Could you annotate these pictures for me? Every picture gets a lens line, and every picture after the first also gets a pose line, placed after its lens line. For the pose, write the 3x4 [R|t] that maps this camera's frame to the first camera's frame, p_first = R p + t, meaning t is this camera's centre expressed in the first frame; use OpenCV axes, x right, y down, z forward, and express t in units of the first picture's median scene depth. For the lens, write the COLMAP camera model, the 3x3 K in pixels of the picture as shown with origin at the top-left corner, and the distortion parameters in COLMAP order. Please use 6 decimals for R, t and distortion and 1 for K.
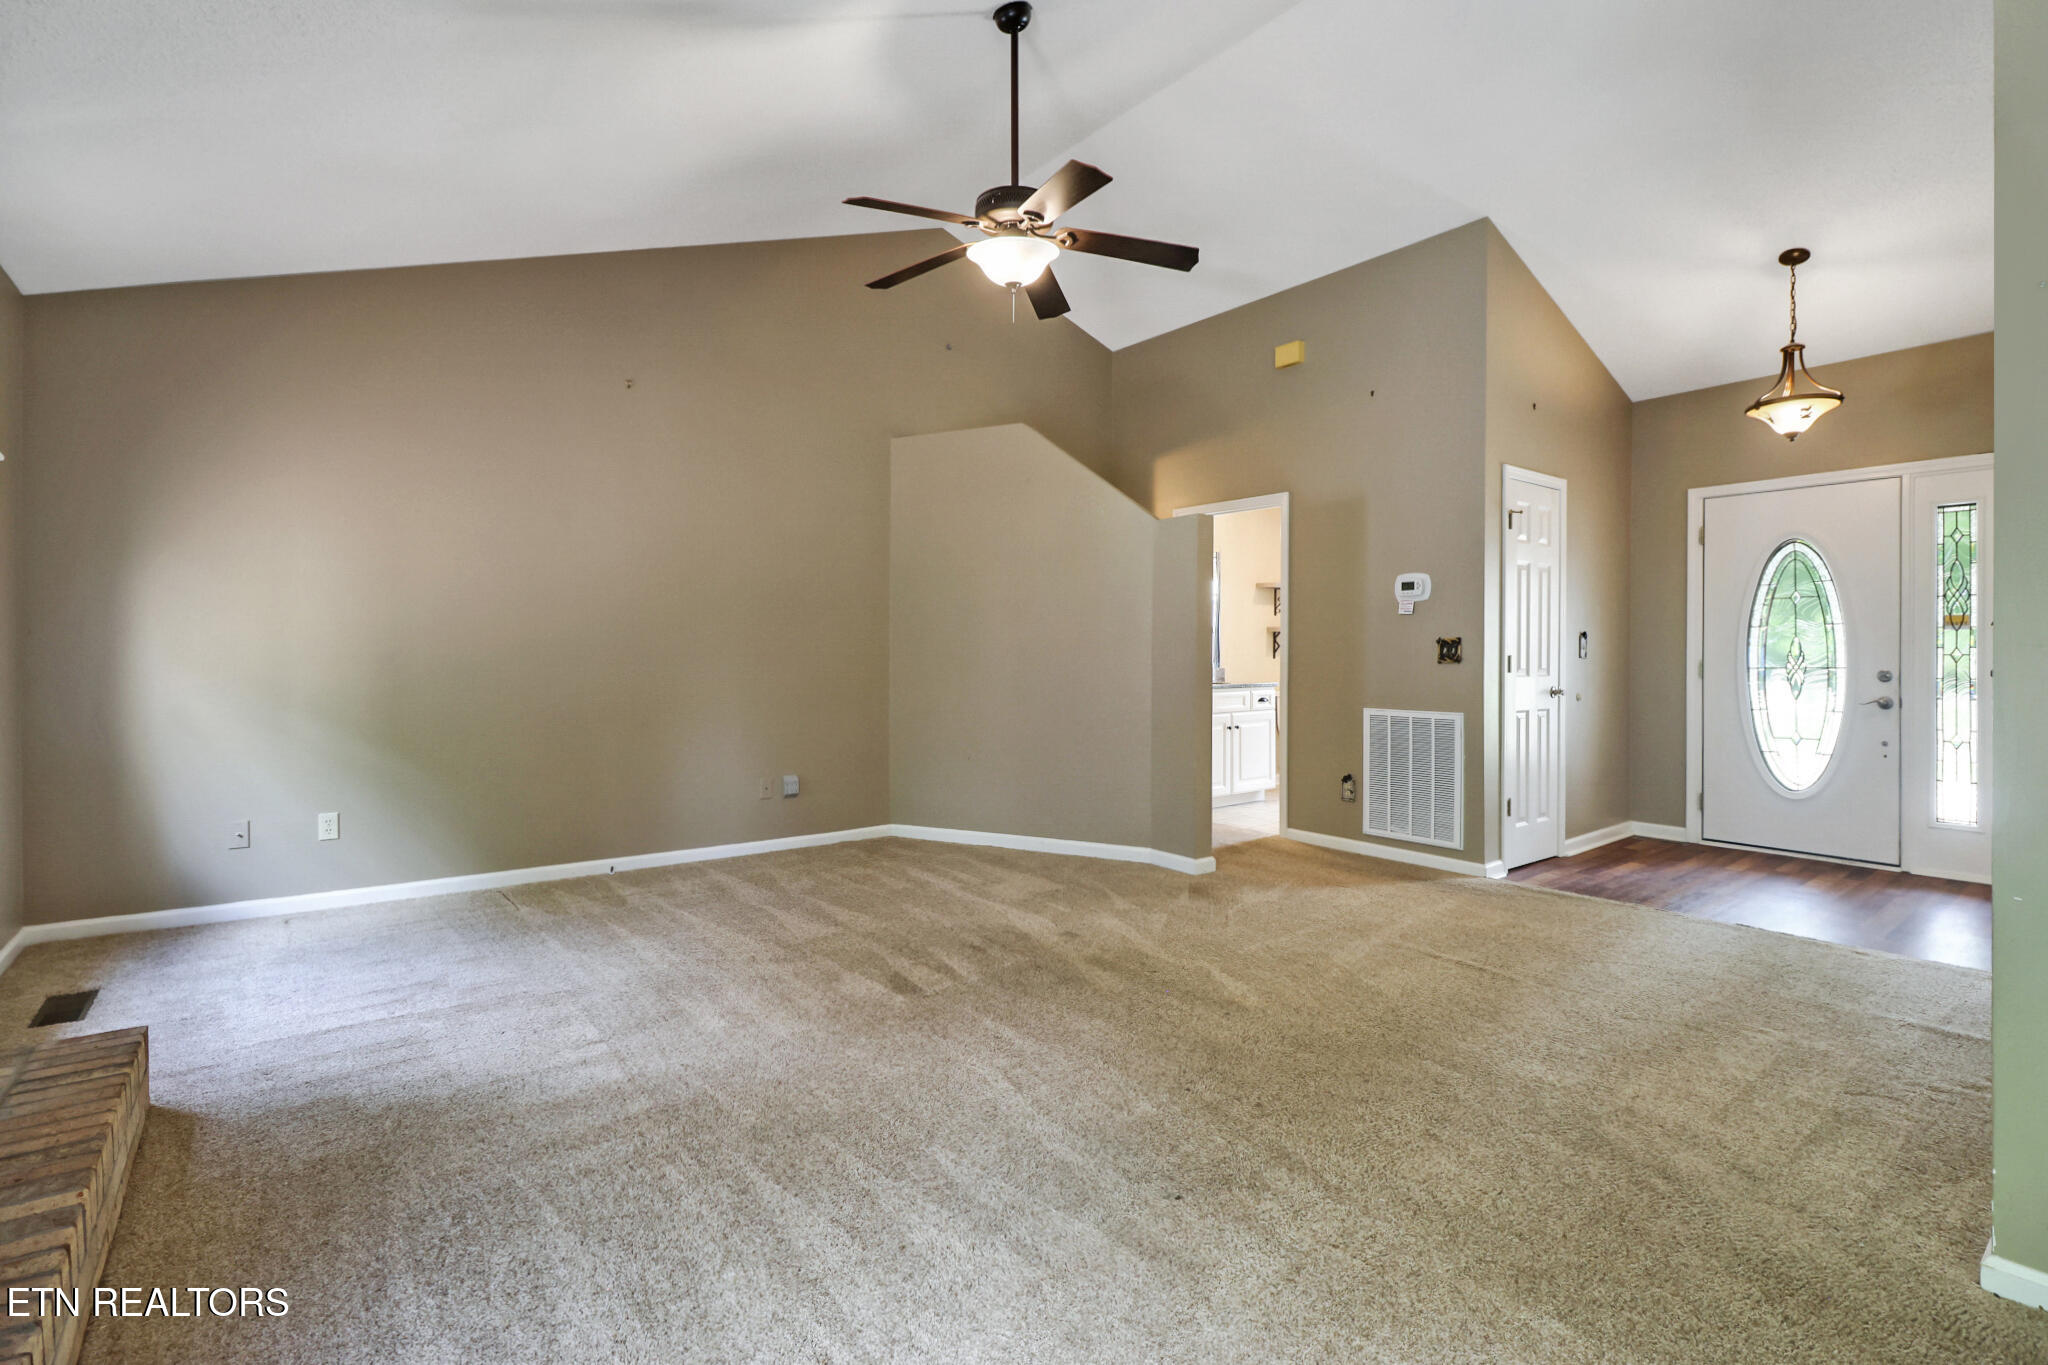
lens RADIAL K [[936.4, 0, 1029.9], [0, 936.4, 665.8], [0, 0, 1]] dist [-0.003494, -0.000024]
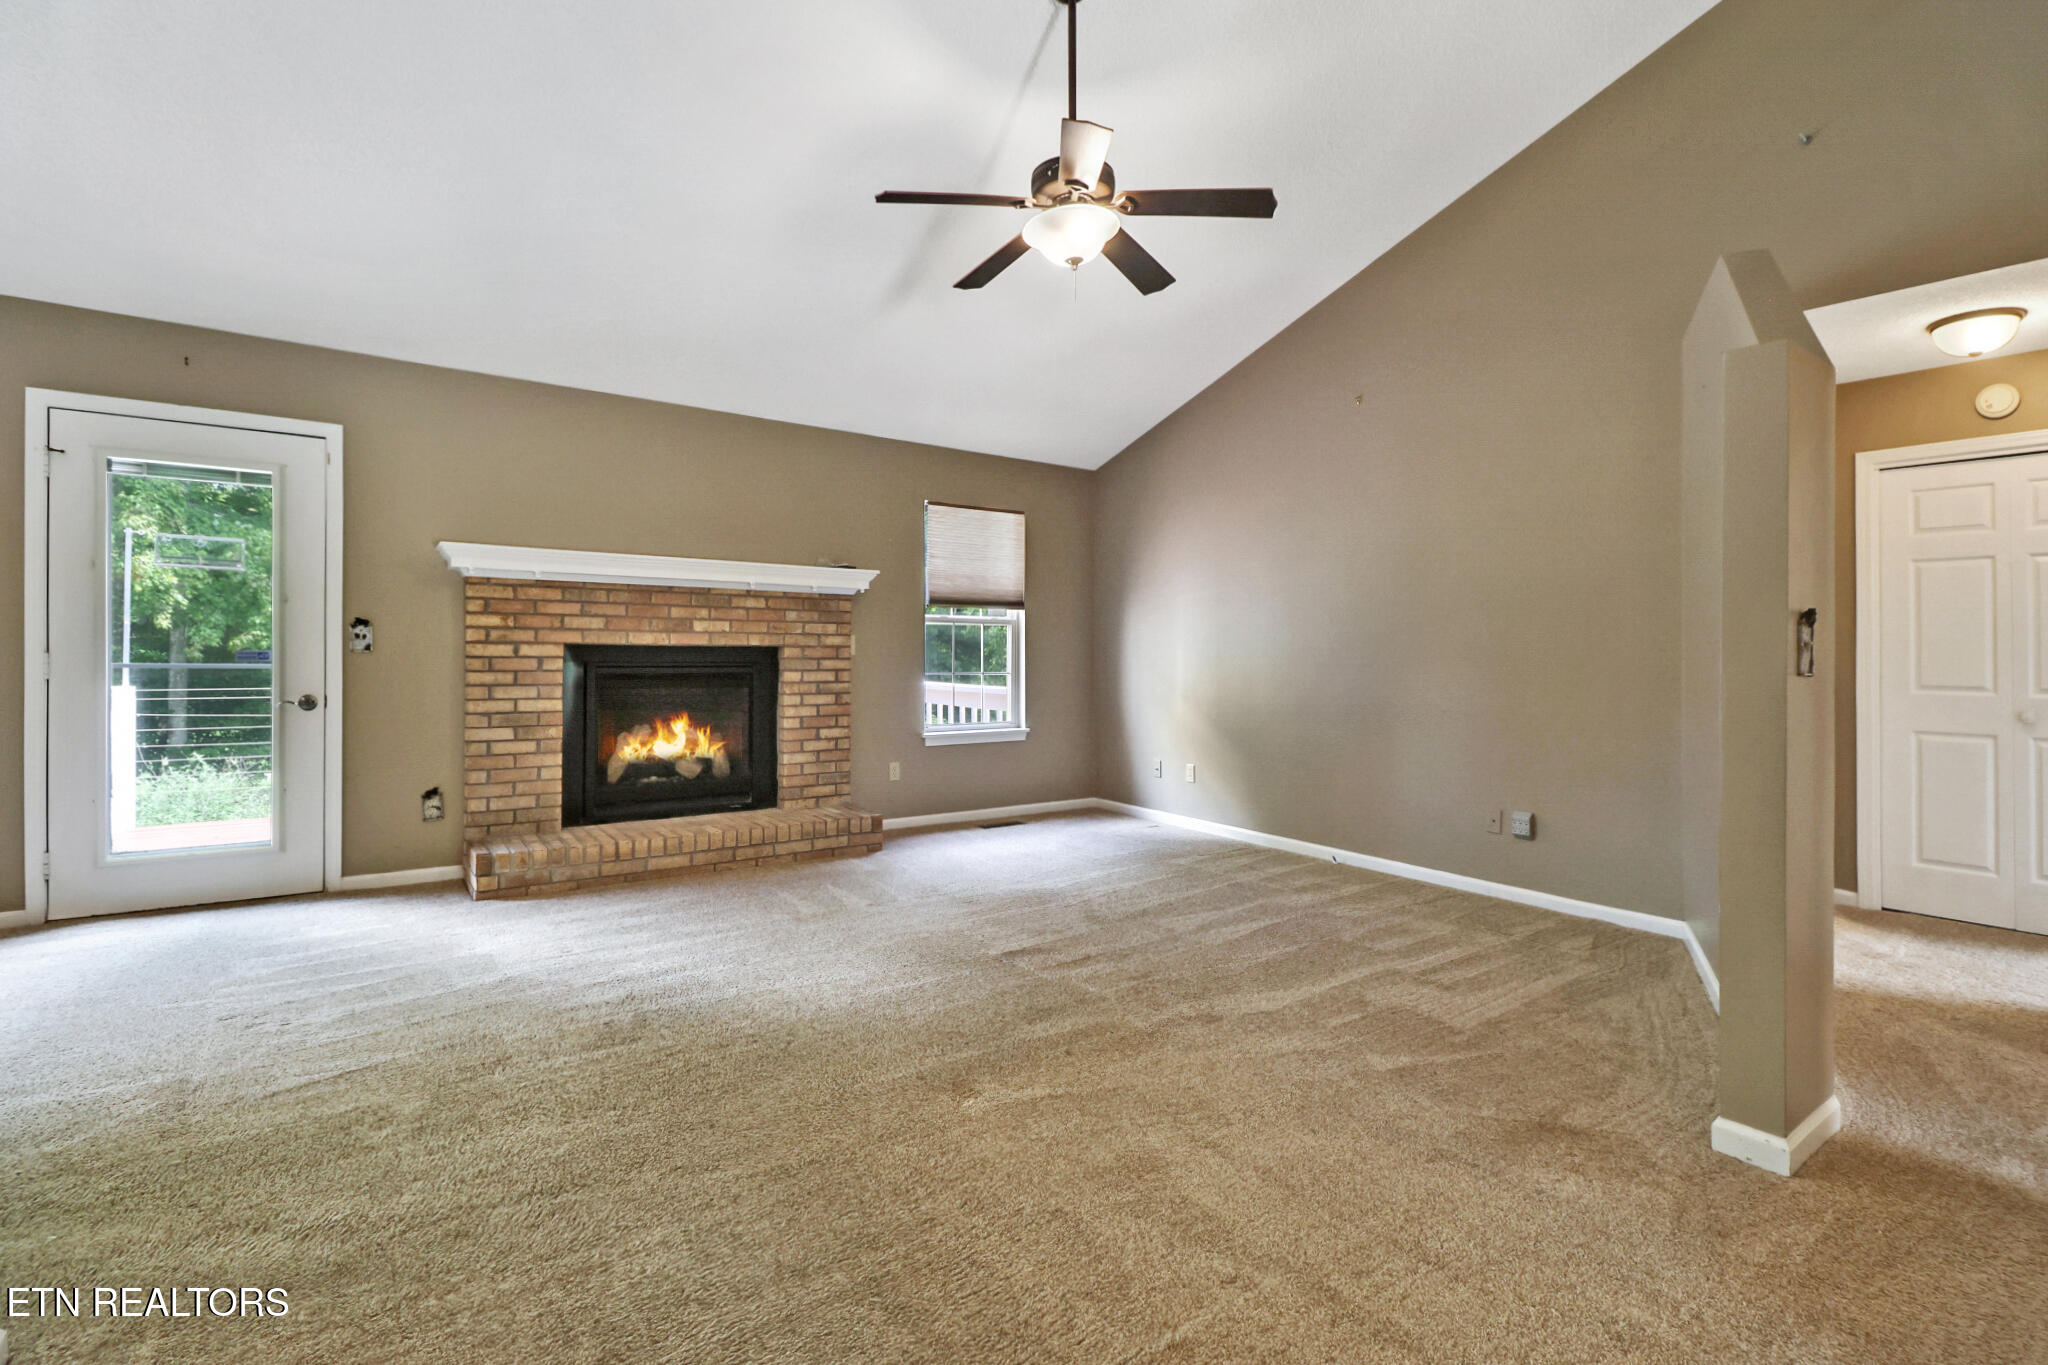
lens RADIAL K [[936.4, 0, 1029.9], [0, 936.4, 665.9], [0, 0, 1]] dist [-0.003494, -0.000024]
pose [[-0.033757, 0.008263, -0.999396, 0.964440], [-0.024200, 0.999666, 0.009083, -0.009046], [0.999137, 0.024492, -0.033546, 1.026623]]
